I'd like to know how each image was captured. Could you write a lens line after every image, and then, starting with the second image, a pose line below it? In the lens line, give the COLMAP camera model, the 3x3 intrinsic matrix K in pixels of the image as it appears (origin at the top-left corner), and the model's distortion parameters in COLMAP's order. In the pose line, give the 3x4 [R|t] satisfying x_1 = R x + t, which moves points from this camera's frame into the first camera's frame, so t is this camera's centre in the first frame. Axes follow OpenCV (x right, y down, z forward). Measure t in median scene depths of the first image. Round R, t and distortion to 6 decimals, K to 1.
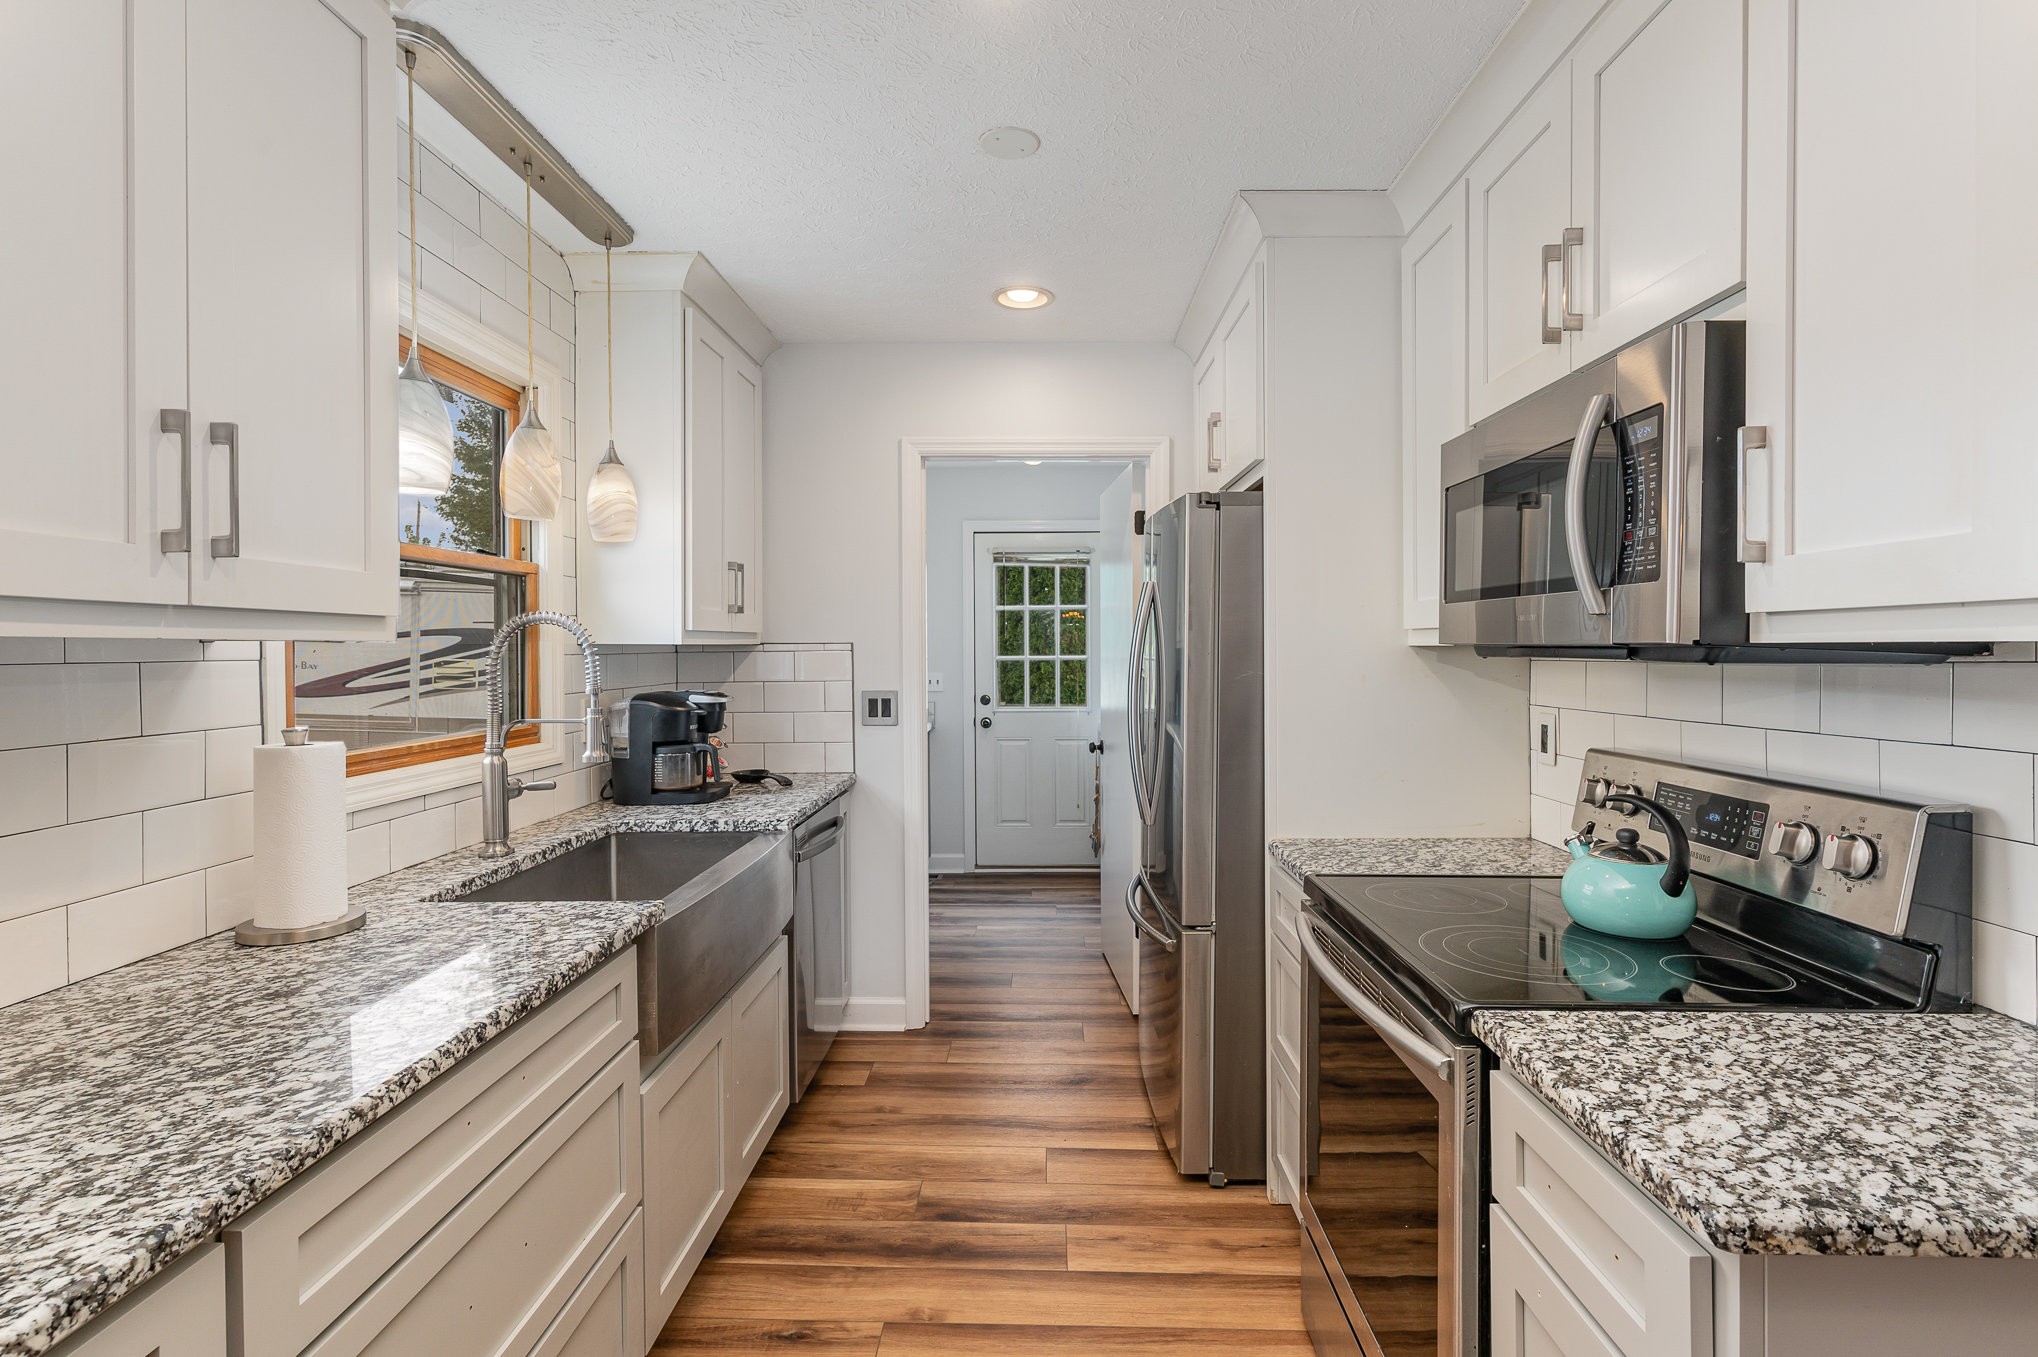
lens RADIAL K [[991.4, 0, 1019.0], [0, 991.4, 678.5], [0, 0, 1]] dist [0.001707, 0.000197]
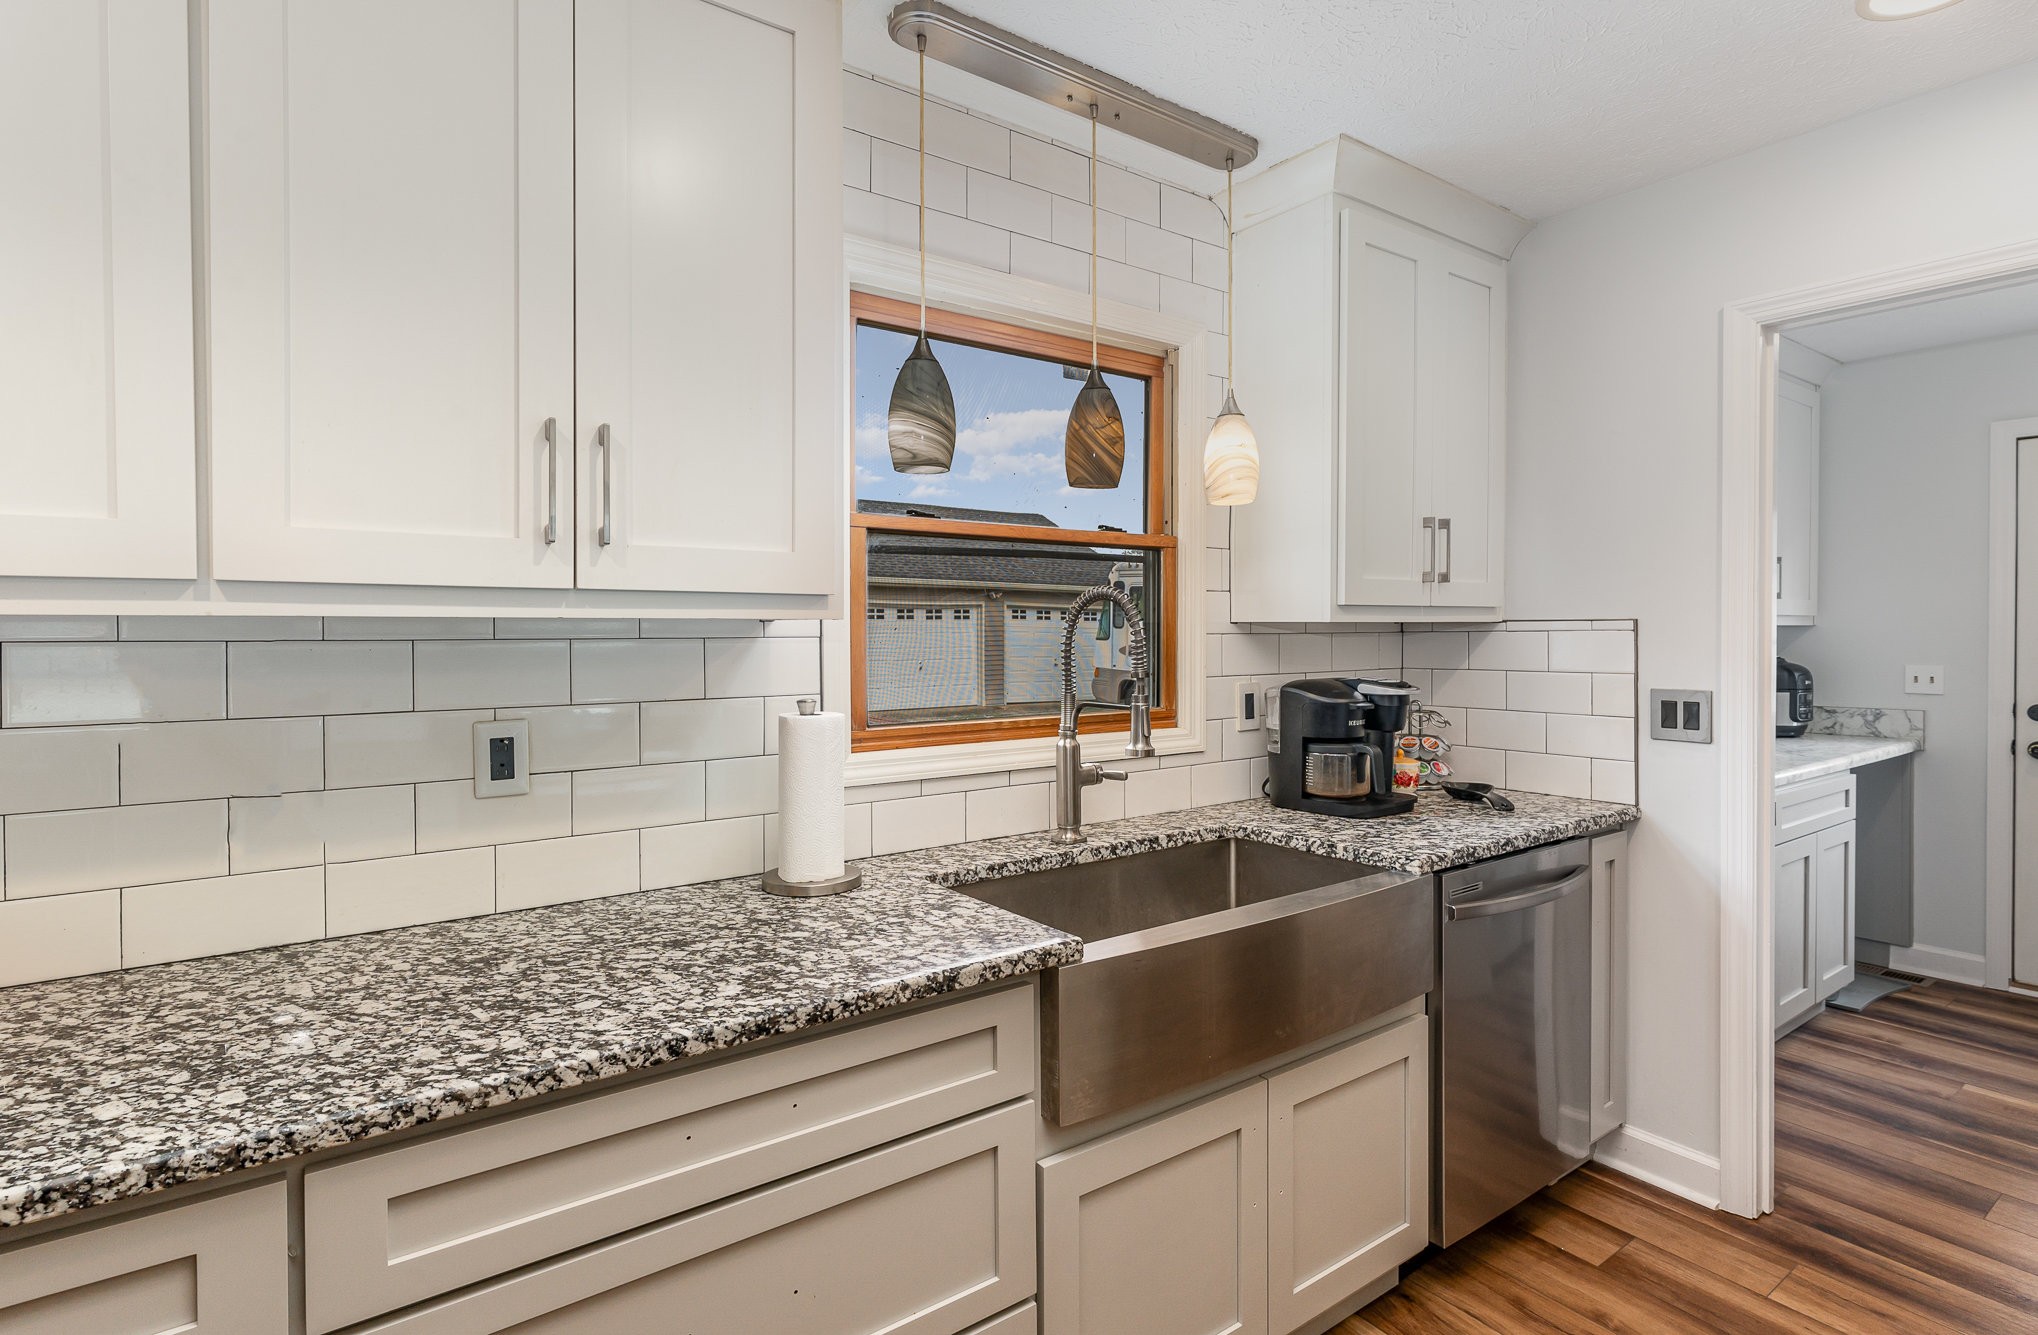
lens RADIAL K [[973.8, 0, 1011.7], [0, 973.8, 650.0], [0, 0, 1]] dist [0.000662, 0.000495]
pose [[0.595789, 0.017994, -0.802940, 0.334986], [-0.024351, 0.999694, 0.004335, -0.018343], [0.802772, 0.016970, 0.596045, 0.664429]]
